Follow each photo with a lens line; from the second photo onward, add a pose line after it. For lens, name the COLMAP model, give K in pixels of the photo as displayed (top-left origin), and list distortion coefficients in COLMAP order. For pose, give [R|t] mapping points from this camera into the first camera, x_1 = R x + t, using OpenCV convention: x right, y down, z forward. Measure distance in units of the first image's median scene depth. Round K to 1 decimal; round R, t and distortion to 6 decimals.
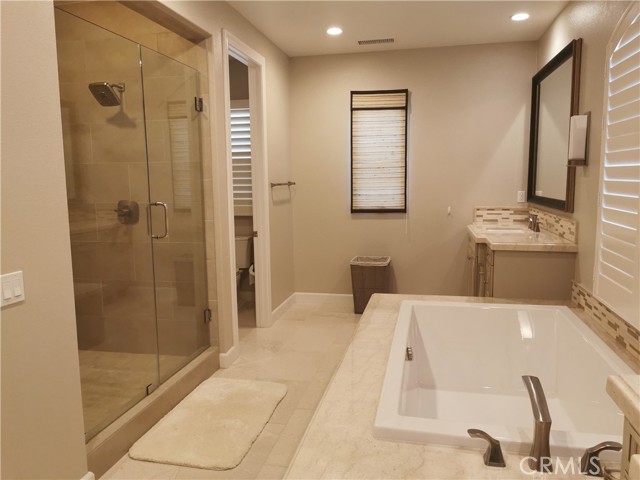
lens RADIAL K [[490.2, 0, 319.4], [0, 490.2, 242.1], [0, 0, 1]] dist [0.044617, -0.051926]
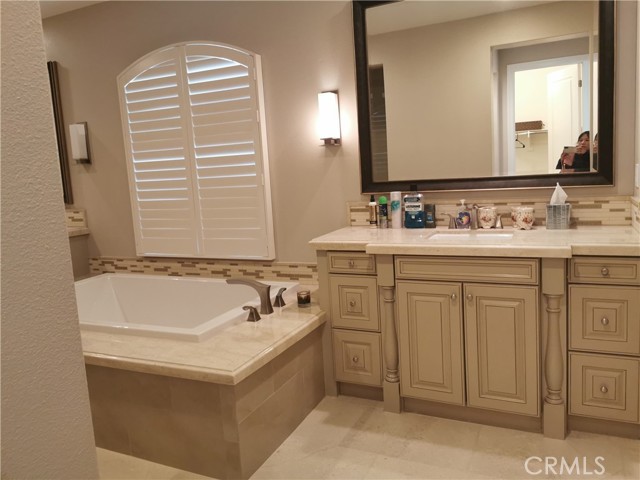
lens RADIAL K [[490.2, 0, 318.7], [0, 490.2, 236.6], [0, 0, 1]] dist [0.044617, -0.051926]
pose [[0.225459, -0.138698, 0.964329, -0.531091], [0.181965, 0.978392, 0.098178, 0.010482], [-0.957109, 0.153339, 0.245825, 0.131226]]
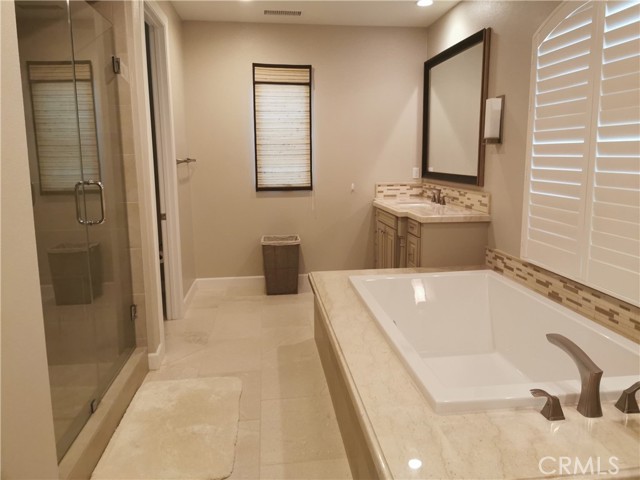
lens RADIAL K [[490.2, 0, 329.8], [0, 490.2, 232.9], [0, 0, 1]] dist [0.044617, -0.051926]
pose [[0.940095, -0.048883, 0.337389, -0.190933], [0.040962, 0.998693, 0.030562, -0.002542], [-0.338442, -0.014911, 0.940869, 0.068576]]
